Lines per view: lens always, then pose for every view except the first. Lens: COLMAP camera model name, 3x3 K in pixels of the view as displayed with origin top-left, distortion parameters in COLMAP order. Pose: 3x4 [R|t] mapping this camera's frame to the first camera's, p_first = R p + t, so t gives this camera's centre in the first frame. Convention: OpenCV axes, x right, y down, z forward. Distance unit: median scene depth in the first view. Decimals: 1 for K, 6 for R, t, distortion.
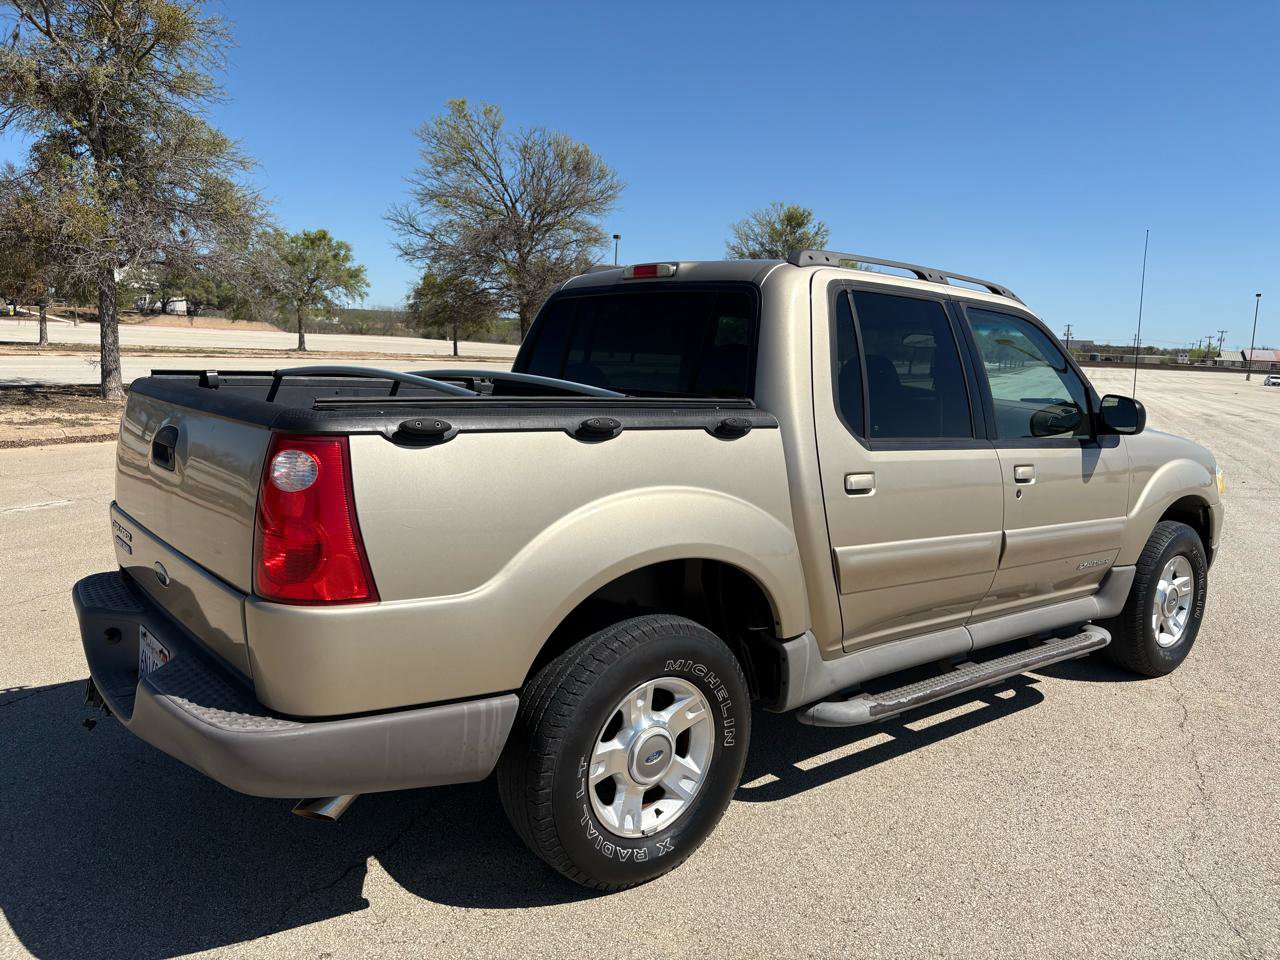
lens RADIAL K [[965.1, 0, 642.9], [0, 965.1, 483.8], [0, 0, 1]] dist [0.046530, -0.058777]
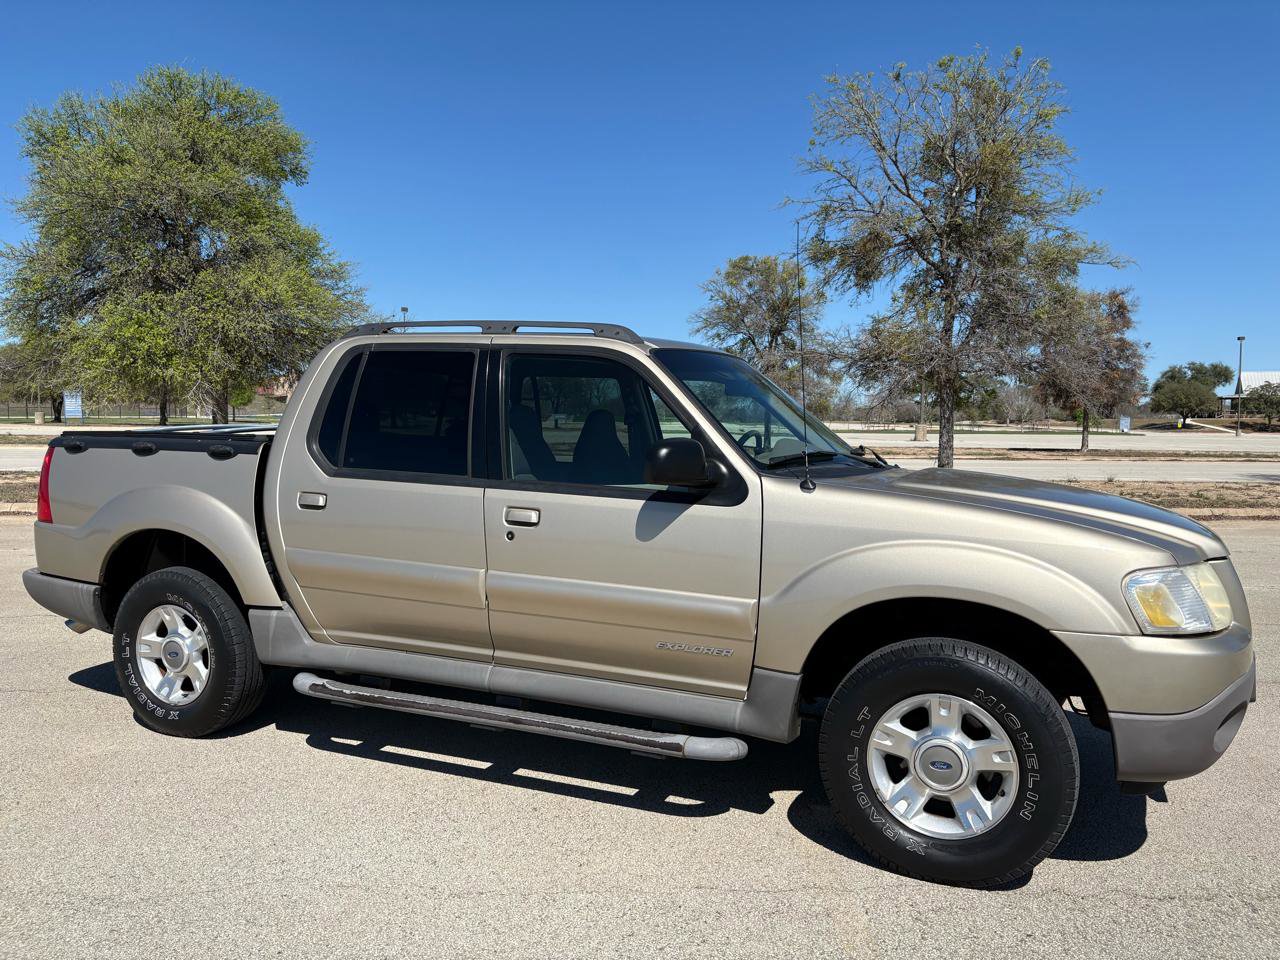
lens RADIAL K [[965.1, 0, 642.9], [0, 965.1, 483.8], [0, 0, 1]] dist [0.046530, -0.058777]
pose [[0.456782, 0.015318, -0.889447, 0.333987], [-0.116193, 0.992313, -0.042582, -0.004003], [0.881958, 0.122798, 0.455050, 0.170563]]
